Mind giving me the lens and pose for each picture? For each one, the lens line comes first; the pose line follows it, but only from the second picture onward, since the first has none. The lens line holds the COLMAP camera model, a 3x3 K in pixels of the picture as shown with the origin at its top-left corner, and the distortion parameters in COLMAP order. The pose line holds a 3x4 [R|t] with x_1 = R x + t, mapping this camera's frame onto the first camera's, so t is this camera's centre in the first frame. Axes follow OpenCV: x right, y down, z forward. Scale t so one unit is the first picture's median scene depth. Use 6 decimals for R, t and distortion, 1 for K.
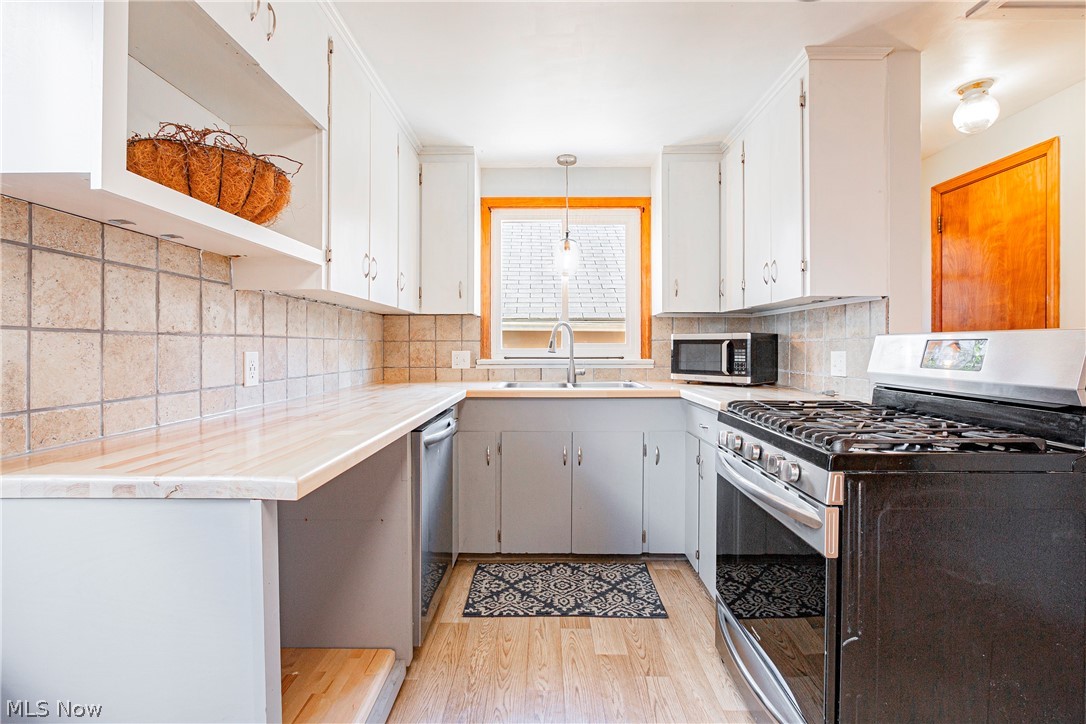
lens RADIAL K [[500.5, 0, 542.9], [0, 500.5, 357.9], [0, 0, 1]] dist [-0.011544, 0.000346]
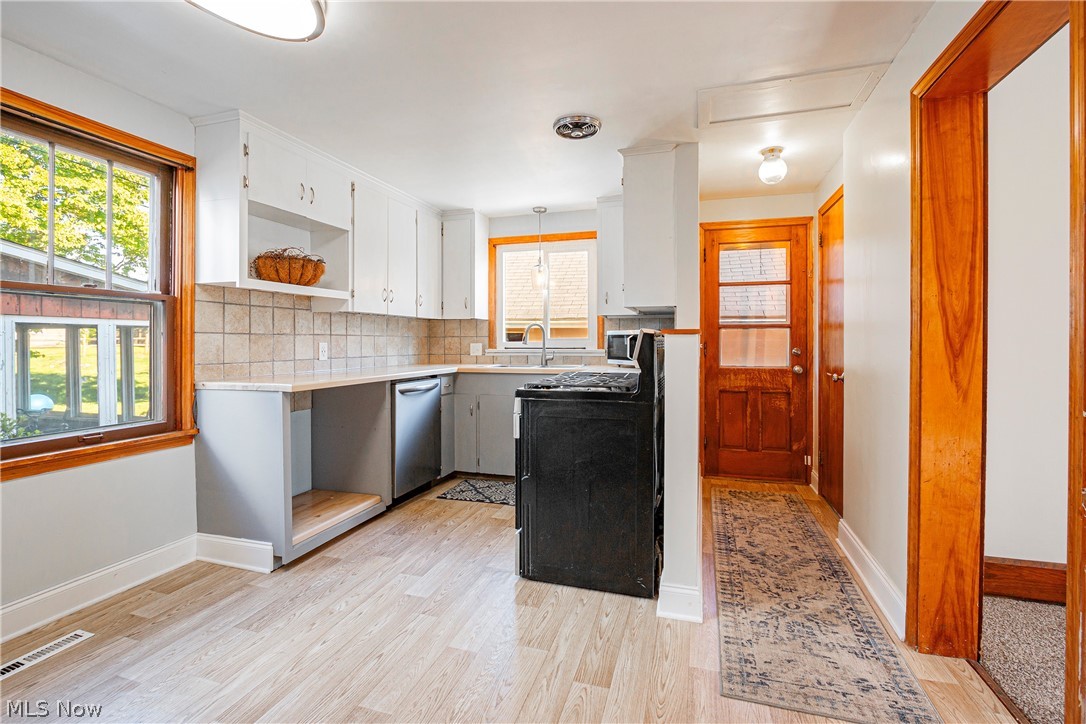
lens RADIAL K [[500.5, 0, 545.4], [0, 500.5, 356.9], [0, 0, 1]] dist [-0.011544, 0.000346]
pose [[0.957392, 0.007339, -0.288698, 0.597686], [-0.005090, 0.999951, 0.008542, 0.015871], [0.288747, -0.006709, 0.957382, -0.460031]]
